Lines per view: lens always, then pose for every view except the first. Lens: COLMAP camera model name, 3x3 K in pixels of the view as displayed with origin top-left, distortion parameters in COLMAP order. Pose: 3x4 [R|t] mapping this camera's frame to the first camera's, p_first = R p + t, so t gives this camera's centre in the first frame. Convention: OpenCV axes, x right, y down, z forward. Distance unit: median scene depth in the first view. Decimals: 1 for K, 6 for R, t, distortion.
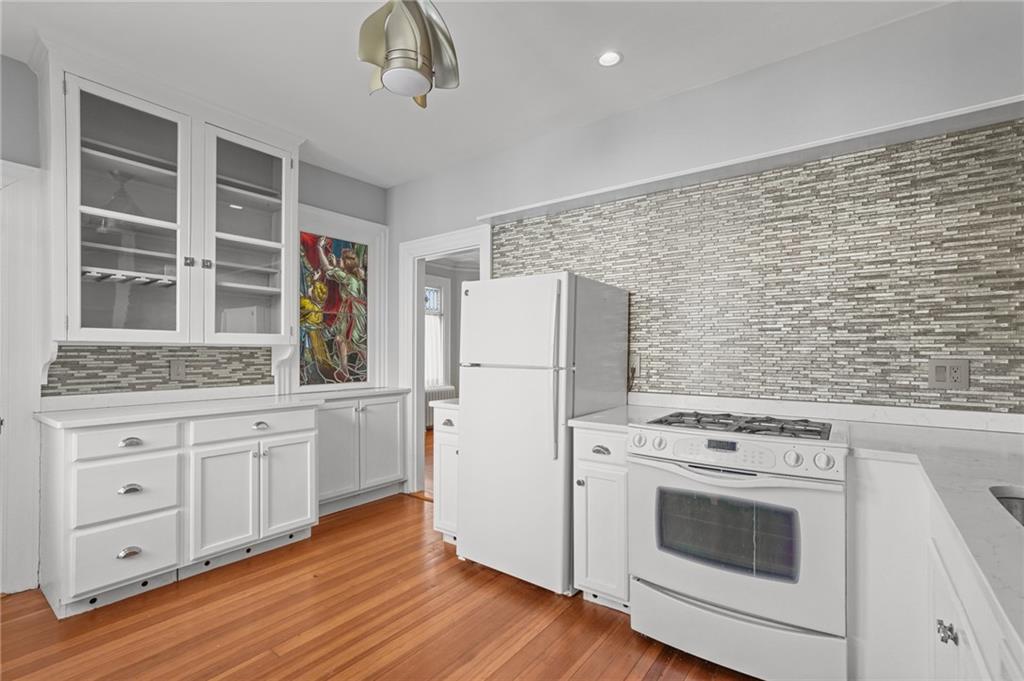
lens RADIAL K [[466.1, 0, 508.6], [0, 466.1, 358.1], [0, 0, 1]] dist [-0.000784, 0.000423]
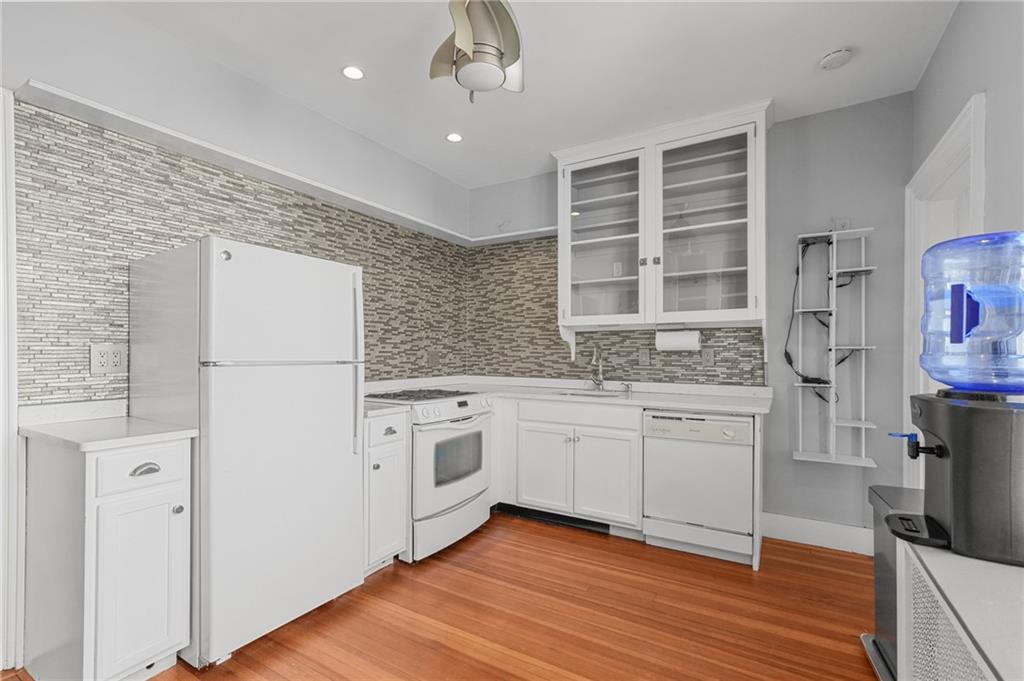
lens RADIAL K [[466.1, 0, 508.6], [0, 466.1, 358.1], [0, 0, 1]] dist [-0.000784, 0.000423]
pose [[-0.098967, -0.020433, 0.994881, -0.990845], [0.007470, 0.999746, 0.021276, -0.008521], [-0.995063, 0.009537, -0.098789, 0.830918]]
